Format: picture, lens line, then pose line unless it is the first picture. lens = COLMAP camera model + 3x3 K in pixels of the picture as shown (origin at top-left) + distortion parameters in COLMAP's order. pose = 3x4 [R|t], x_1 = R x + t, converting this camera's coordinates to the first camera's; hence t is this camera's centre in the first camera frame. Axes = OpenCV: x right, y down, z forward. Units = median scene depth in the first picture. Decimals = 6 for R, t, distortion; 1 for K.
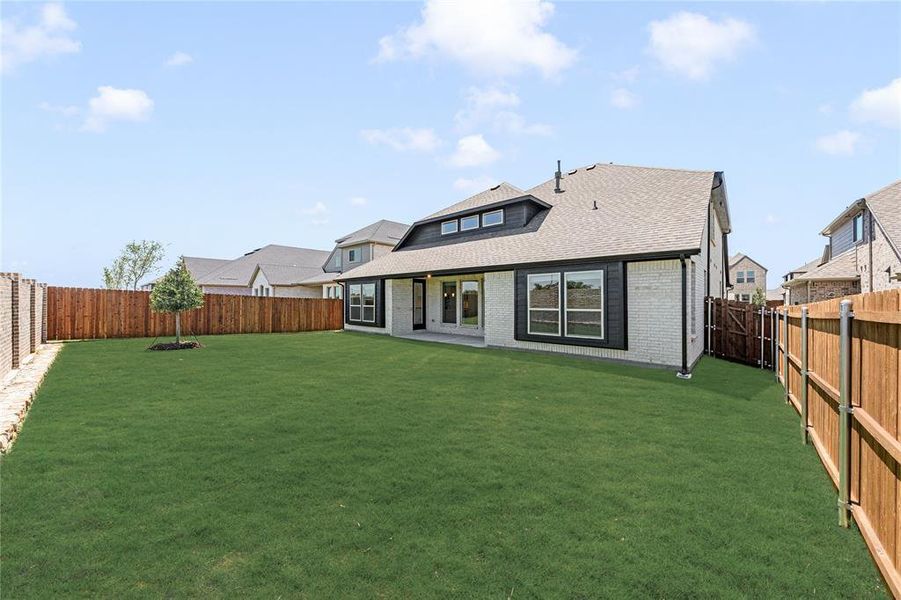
lens RADIAL K [[428.7, 0, 465.5], [0, 428.7, 303.8], [0, 0, 1]] dist [-0.001072, 0.000060]
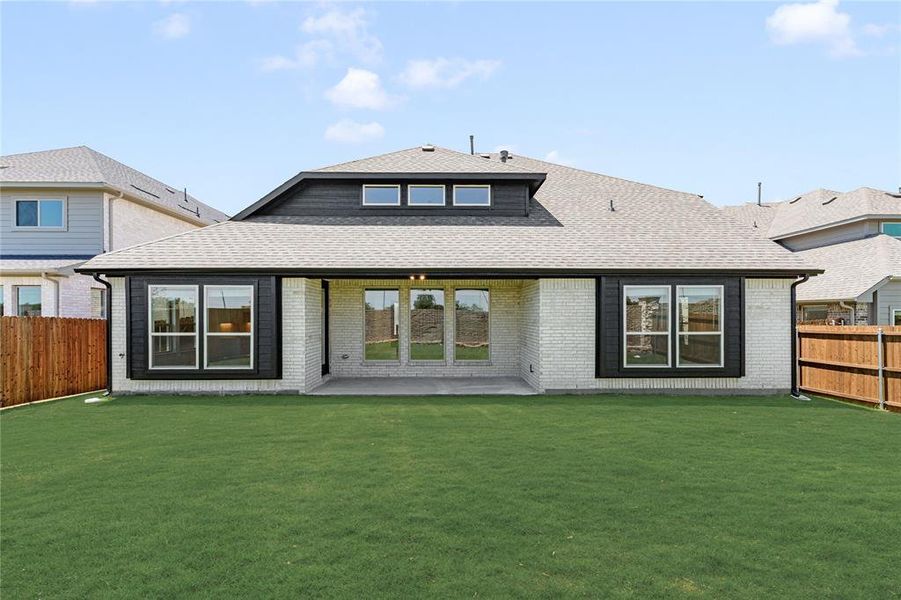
lens RADIAL K [[461.4, 0, 451.1], [0, 461.4, 336.3], [0, 0, 1]] dist [0.014293, 0.000509]
pose [[0.641584, -0.024716, 0.766655, -0.488143], [0.006928, 0.999627, 0.026428, -0.004050], [-0.767022, -0.011644, 0.641515, 0.556498]]
